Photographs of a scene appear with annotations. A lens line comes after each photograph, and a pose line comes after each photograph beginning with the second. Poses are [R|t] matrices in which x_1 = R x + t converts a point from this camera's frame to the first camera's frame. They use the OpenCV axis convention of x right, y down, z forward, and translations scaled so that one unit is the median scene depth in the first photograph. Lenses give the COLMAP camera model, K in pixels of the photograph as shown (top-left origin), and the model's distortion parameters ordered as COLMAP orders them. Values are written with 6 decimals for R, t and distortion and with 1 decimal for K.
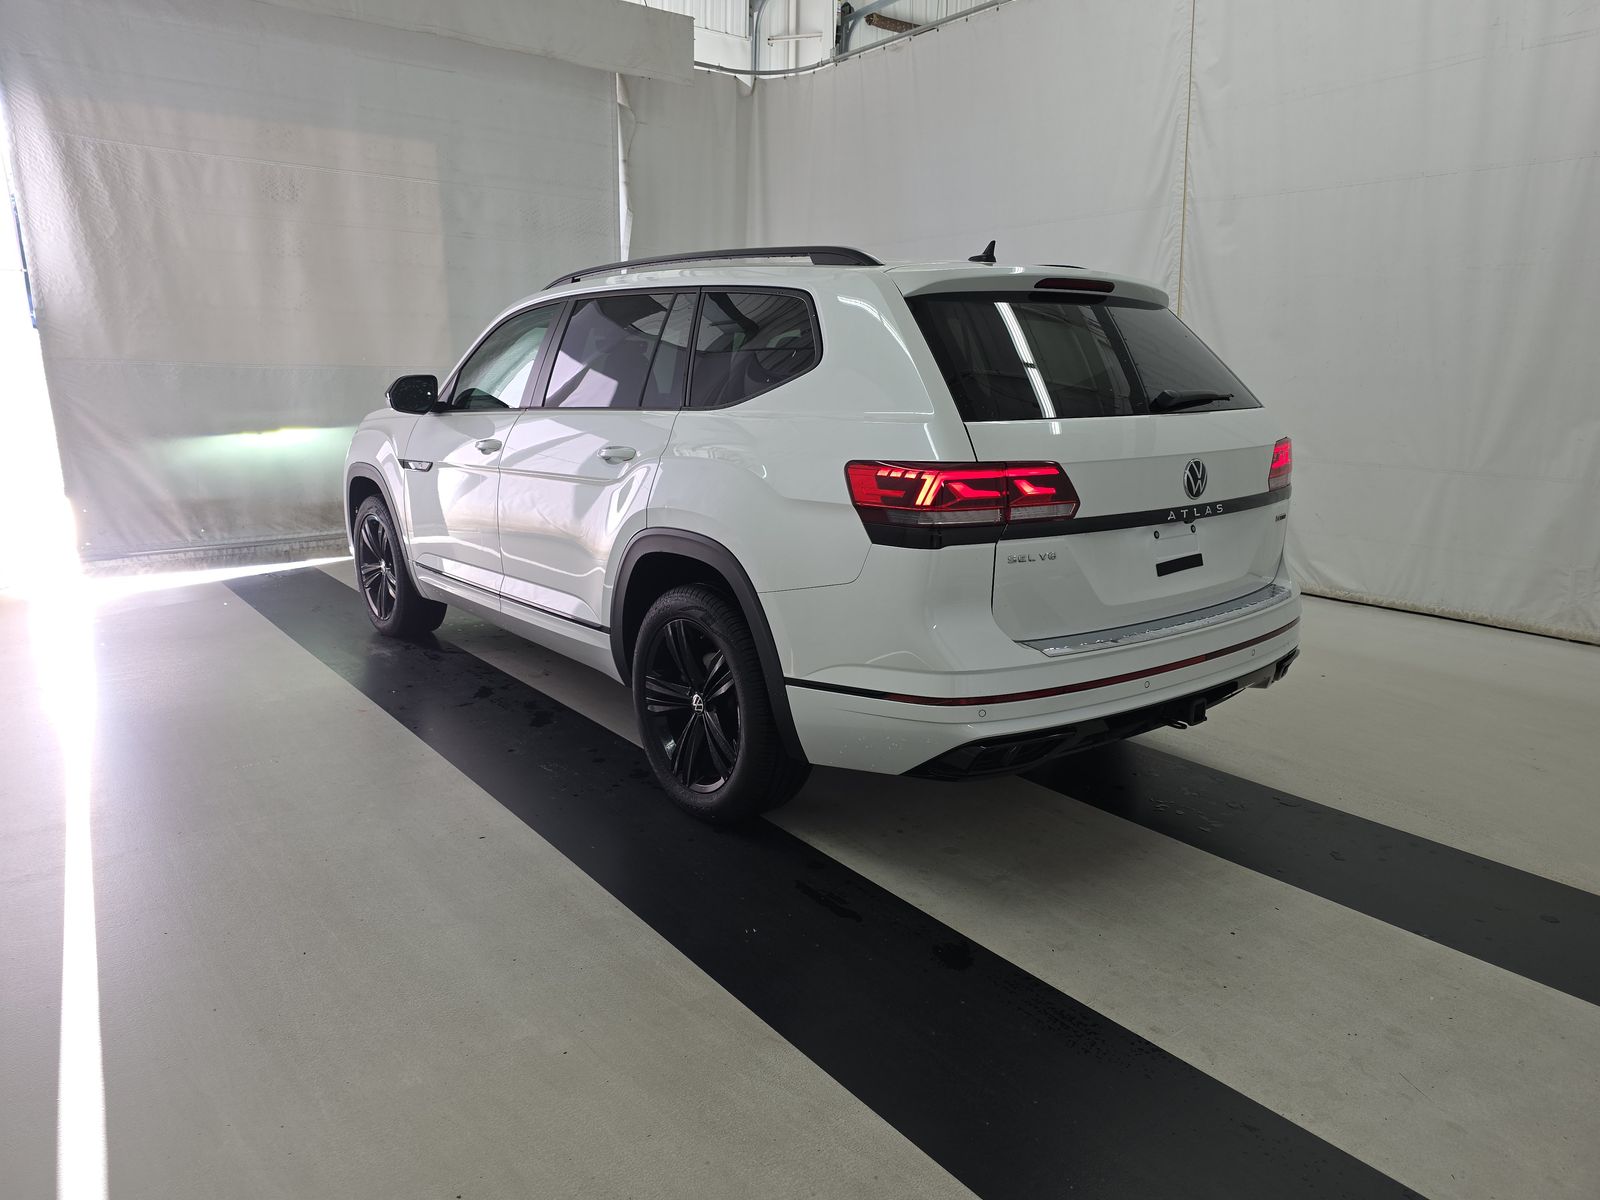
lens RADIAL K [[1086.5, 0, 811.4], [0, 1086.5, 600.6], [0, 0, 1]] dist [0.035752, -0.012919]
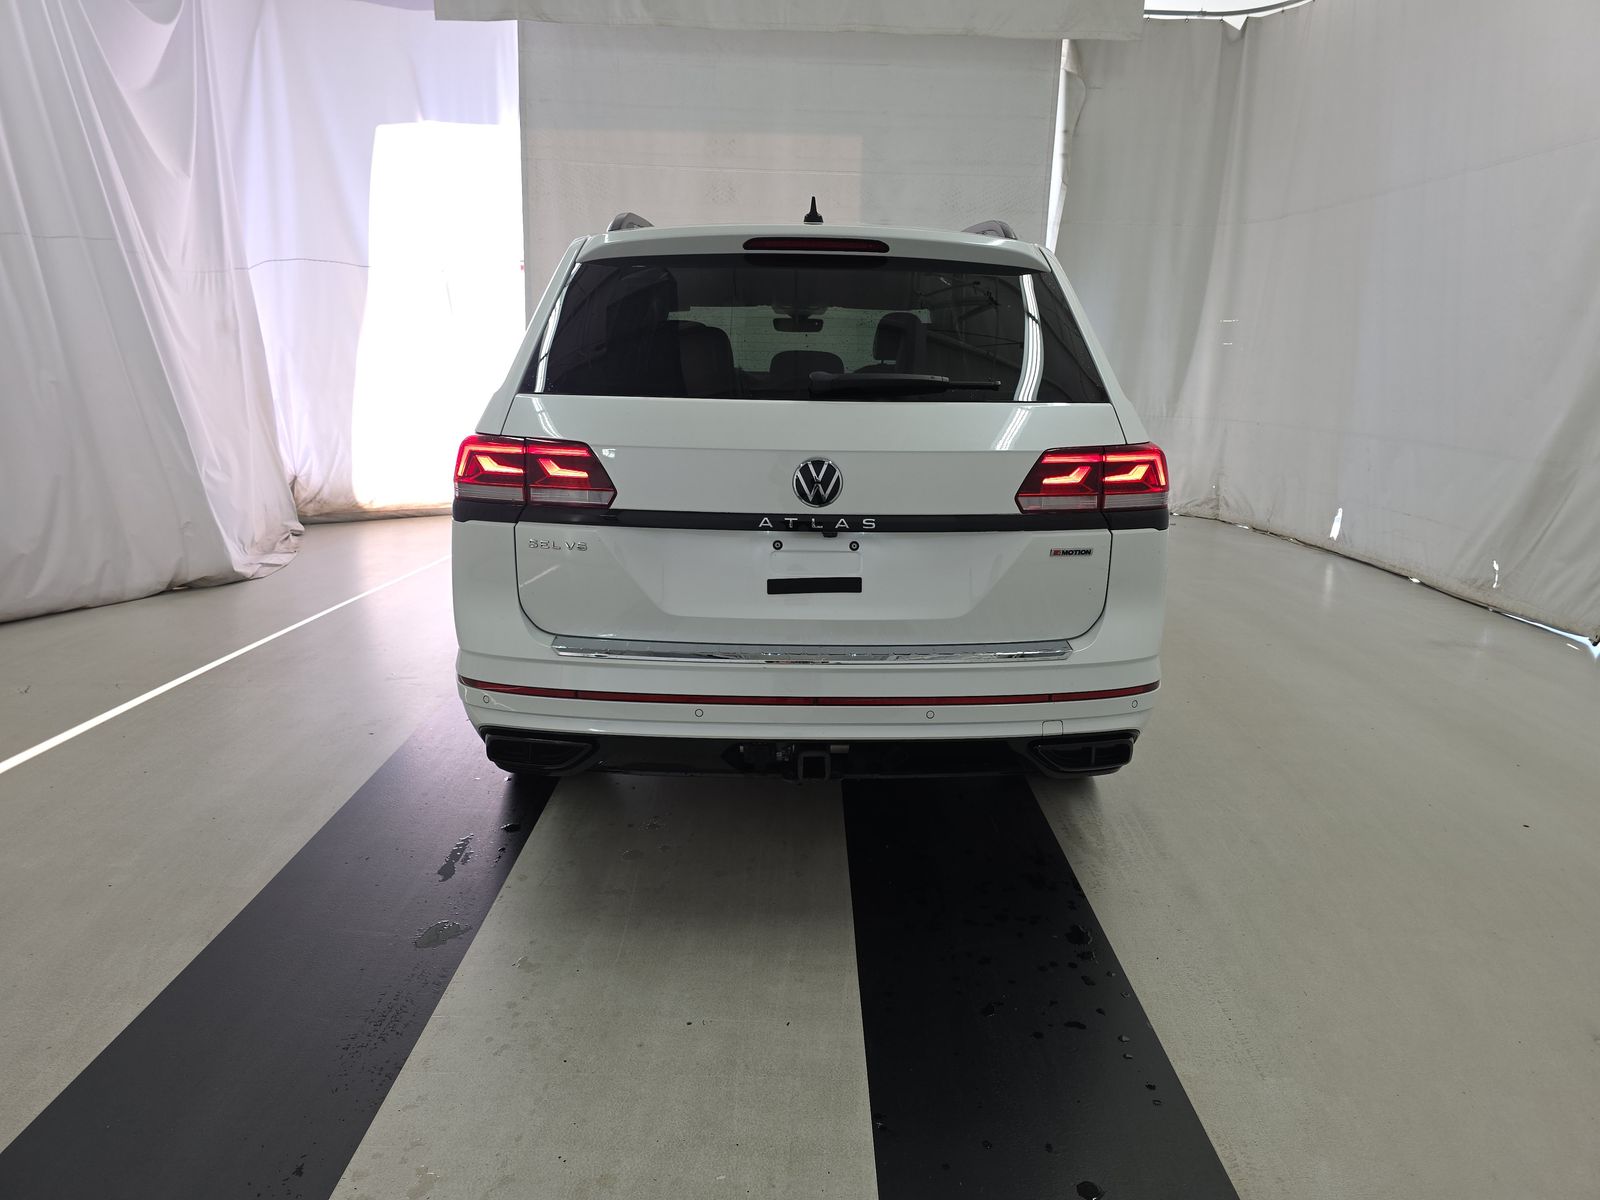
lens RADIAL K [[1086.5, 0, 813.5], [0, 1086.5, 606.2], [0, 0, 1]] dist [0.035752, -0.012919]
pose [[0.796176, 0.155705, -0.584687, 0.828215], [-0.146016, 0.987206, 0.064067, -0.070932], [0.587182, 0.034365, 0.808725, 0.344101]]
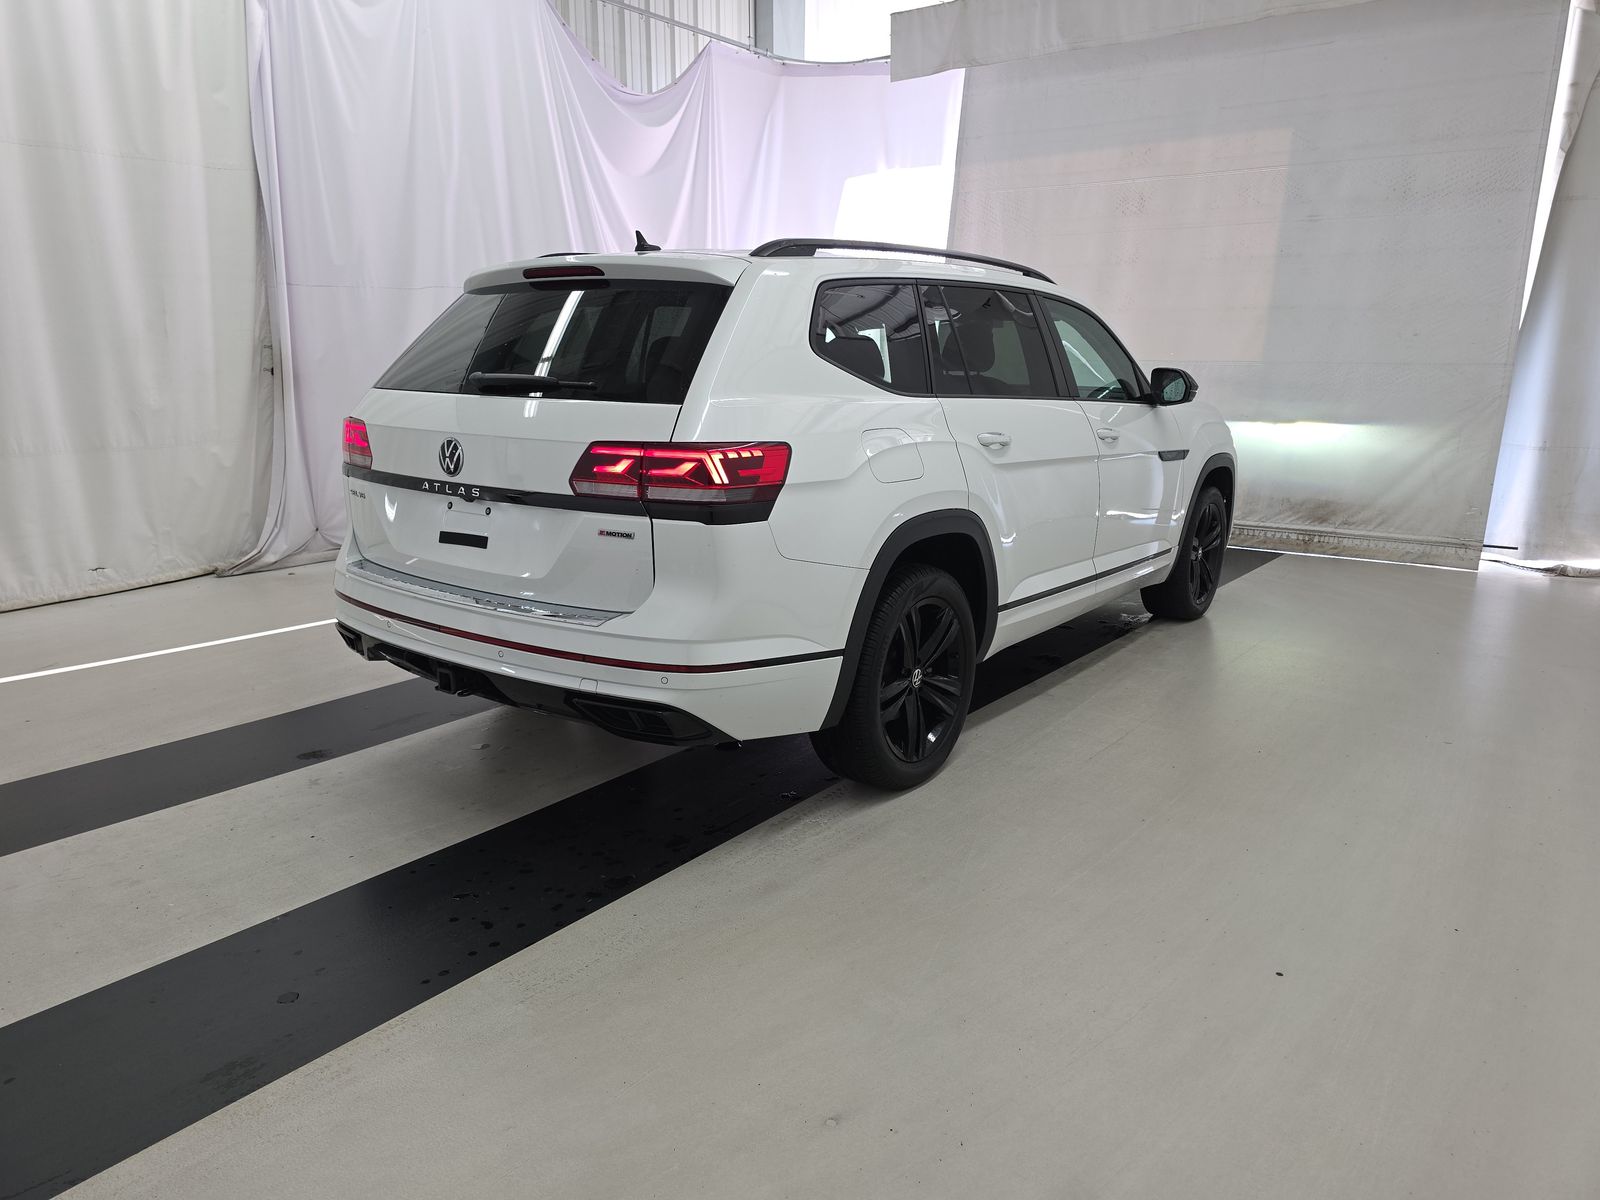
lens RADIAL K [[1086.5, 0, 797.7], [0, 1086.5, 595.6], [0, 0, 1]] dist [0.035752, -0.012919]
pose [[0.240682, 0.214683, -0.946564, 1.436101], [-0.218781, 0.962134, 0.162584, -0.224410], [0.945625, 0.167959, 0.278537, 1.035087]]
